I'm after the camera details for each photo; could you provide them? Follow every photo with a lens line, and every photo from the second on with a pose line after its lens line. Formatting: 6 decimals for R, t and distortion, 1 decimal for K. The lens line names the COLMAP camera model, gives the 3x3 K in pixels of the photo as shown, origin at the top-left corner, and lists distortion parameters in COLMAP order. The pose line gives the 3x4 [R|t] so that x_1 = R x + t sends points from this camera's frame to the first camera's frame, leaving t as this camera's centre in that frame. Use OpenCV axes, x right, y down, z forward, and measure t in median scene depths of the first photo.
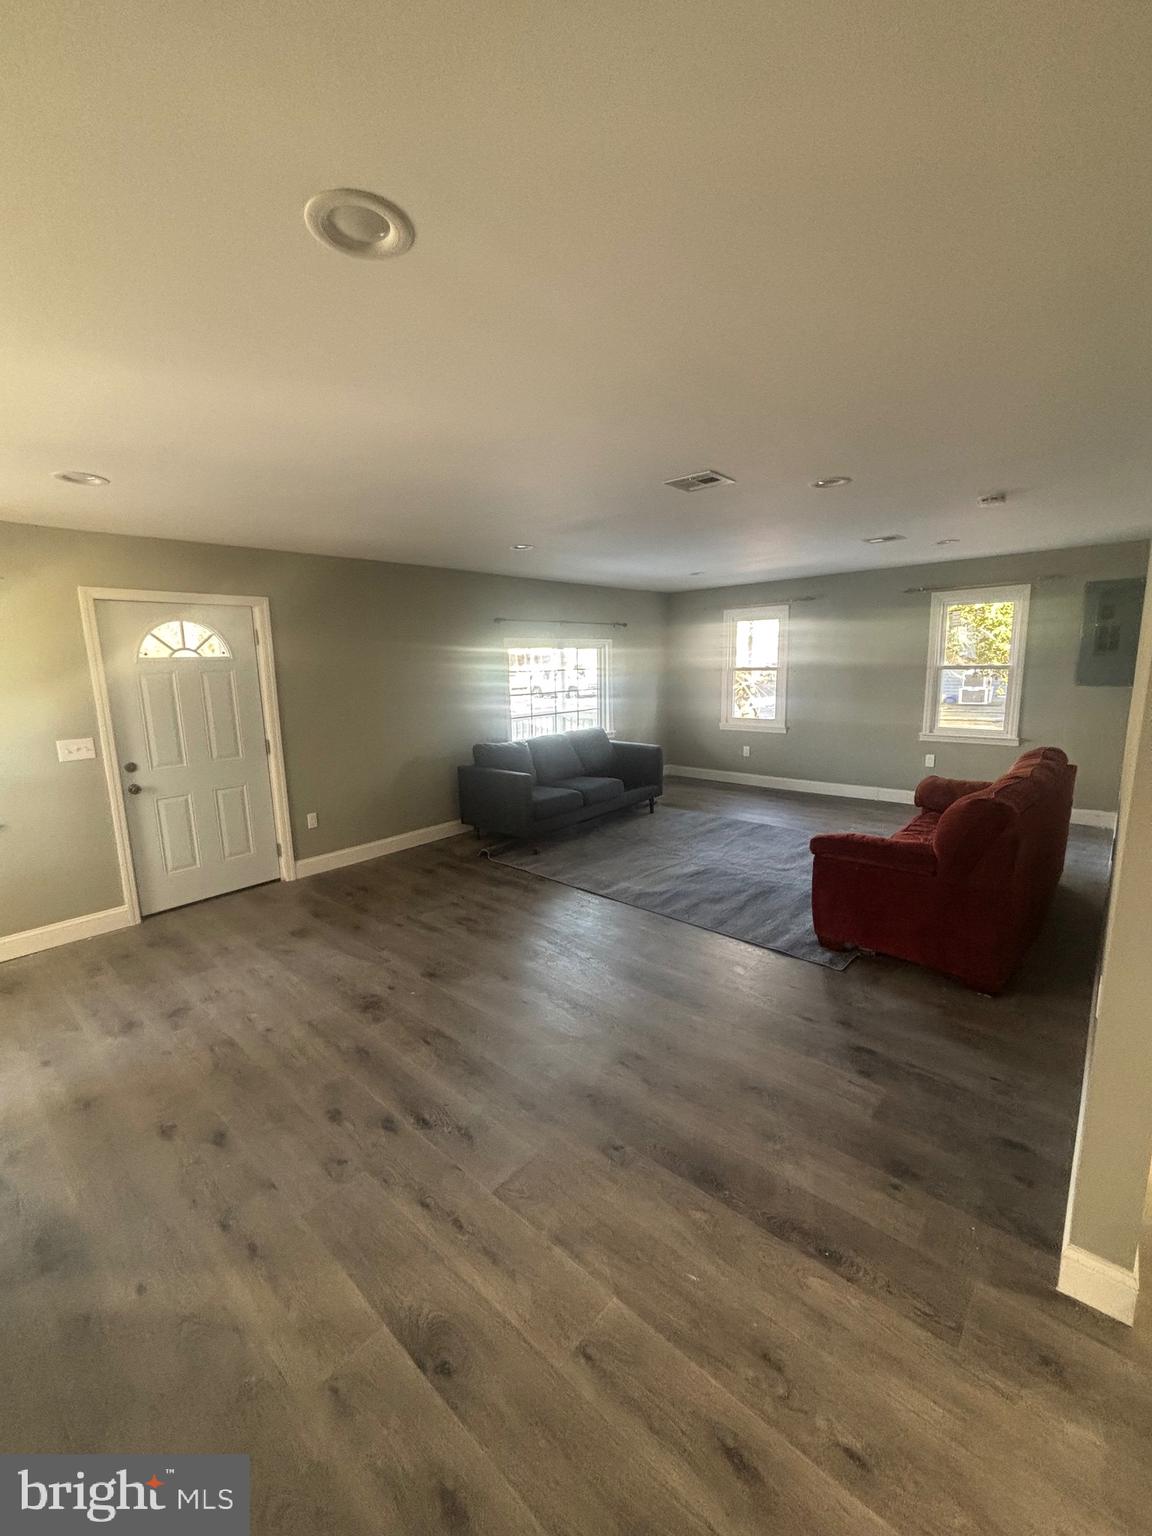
lens RADIAL K [[624.0, 0, 576.0], [0, 624.0, 768.0], [0, 0, 1]] dist [-0.002827, -0.000516]
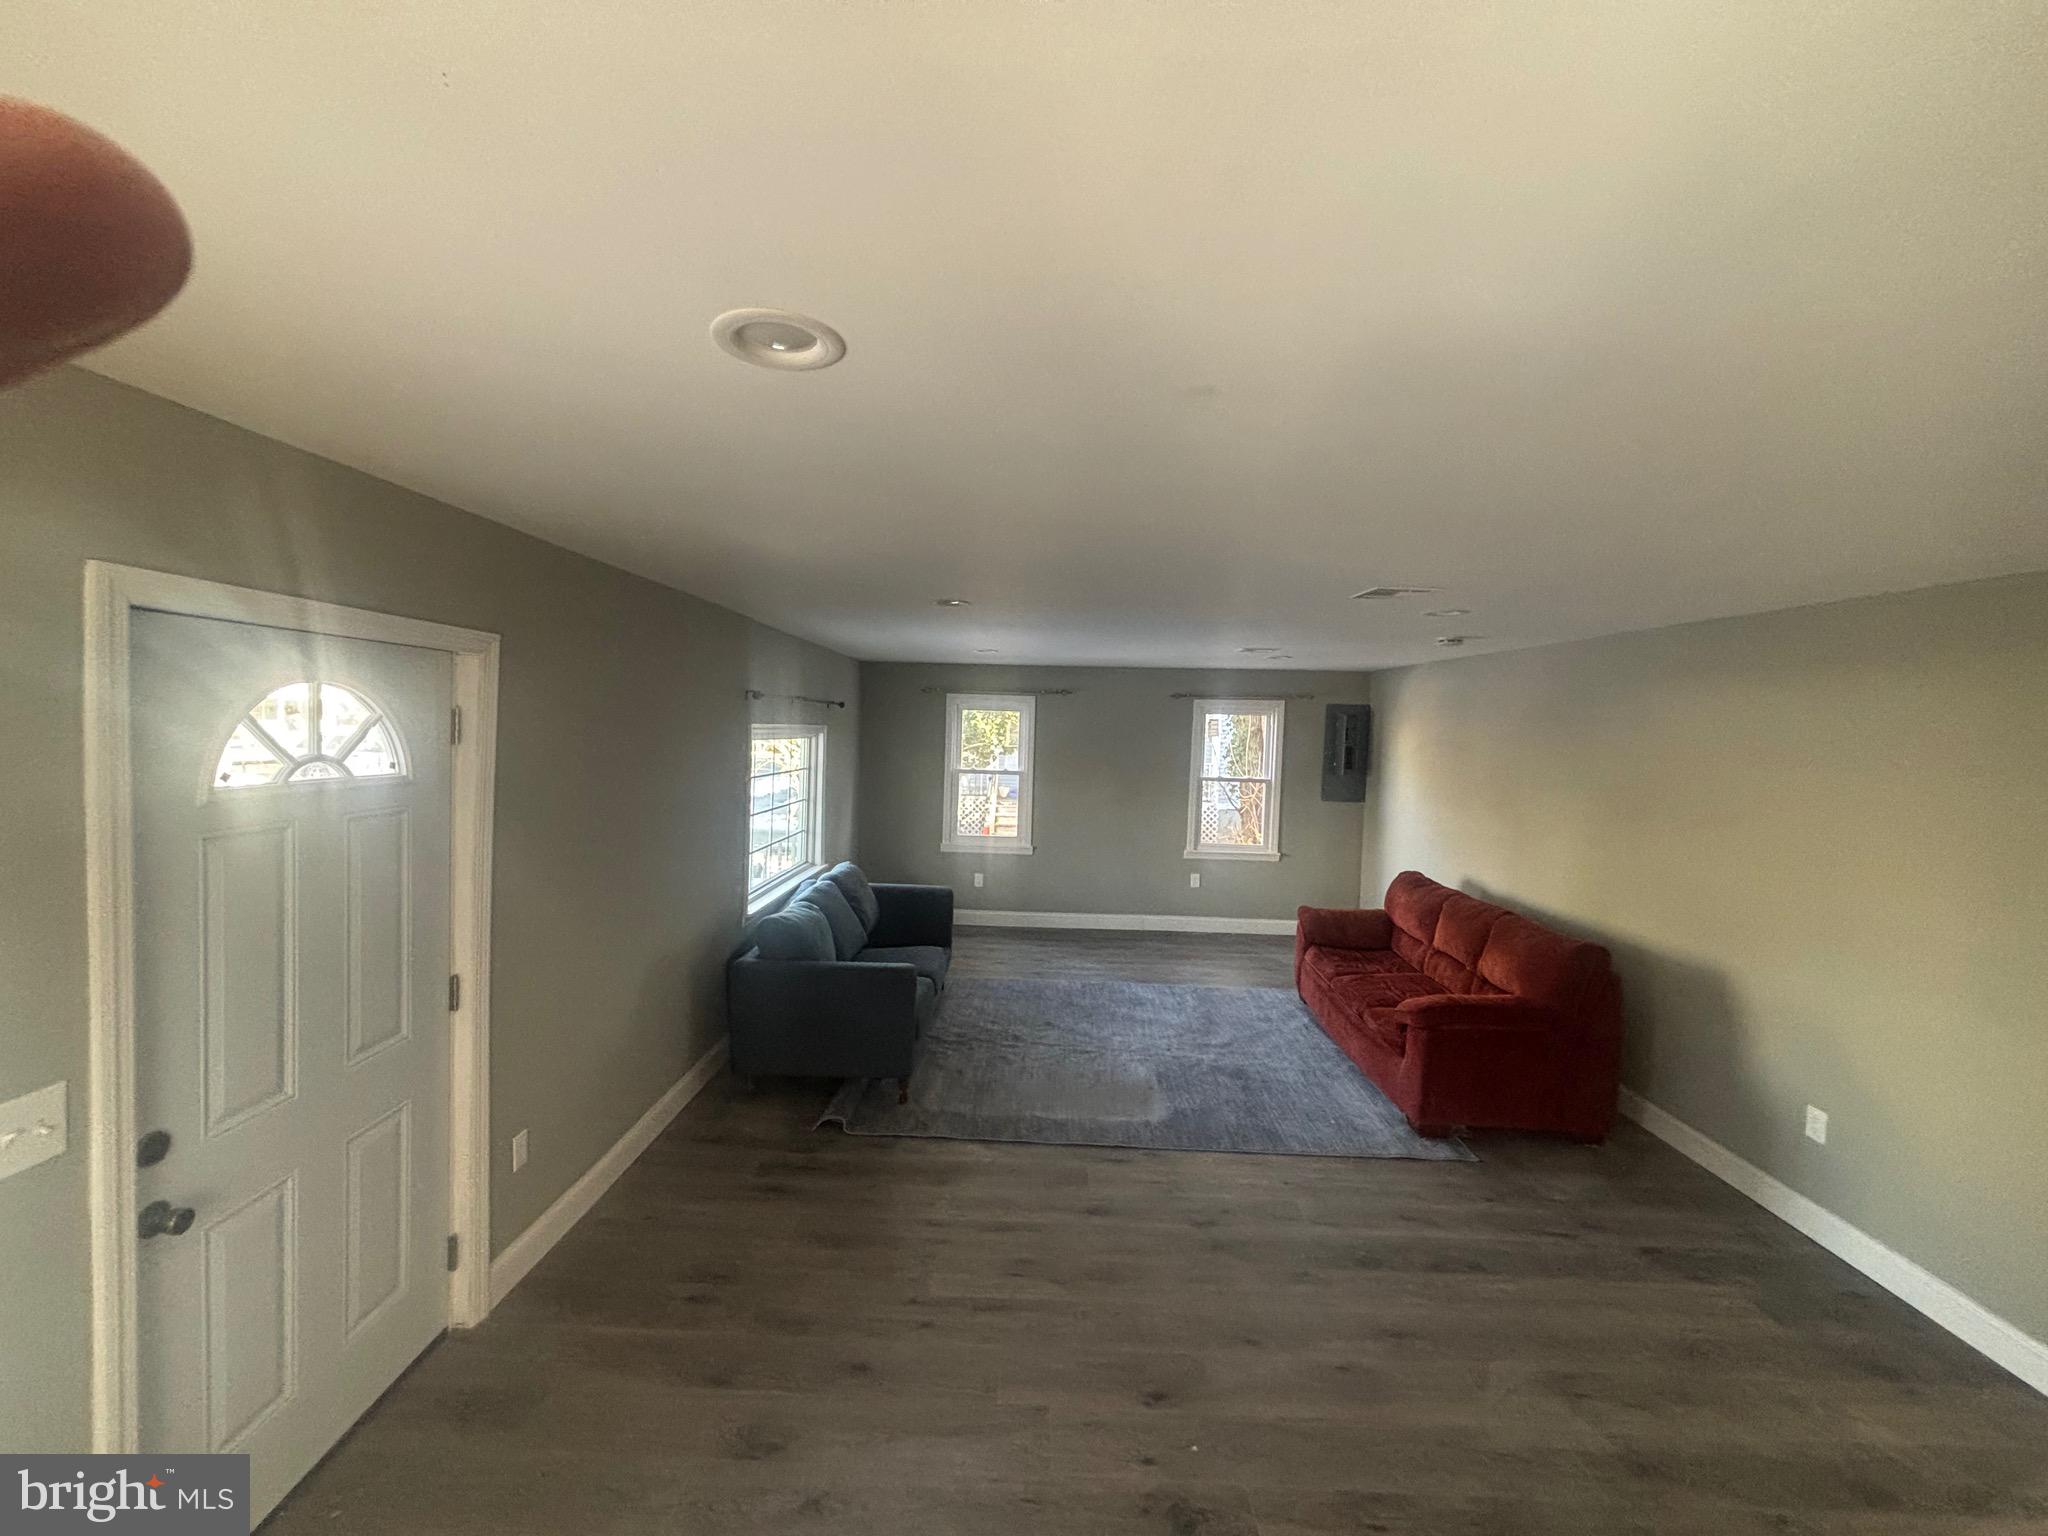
lens RADIAL K [[832.0, 0, 1029.0], [0, 832.0, 759.3], [0, 0, 1]] dist [-0.002827, -0.000516]
pose [[0.754307, 0.021767, 0.656161, -0.611212], [0.064991, 0.992065, -0.107622, -0.108796], [-0.653297, 0.123824, 0.746907, 0.363697]]
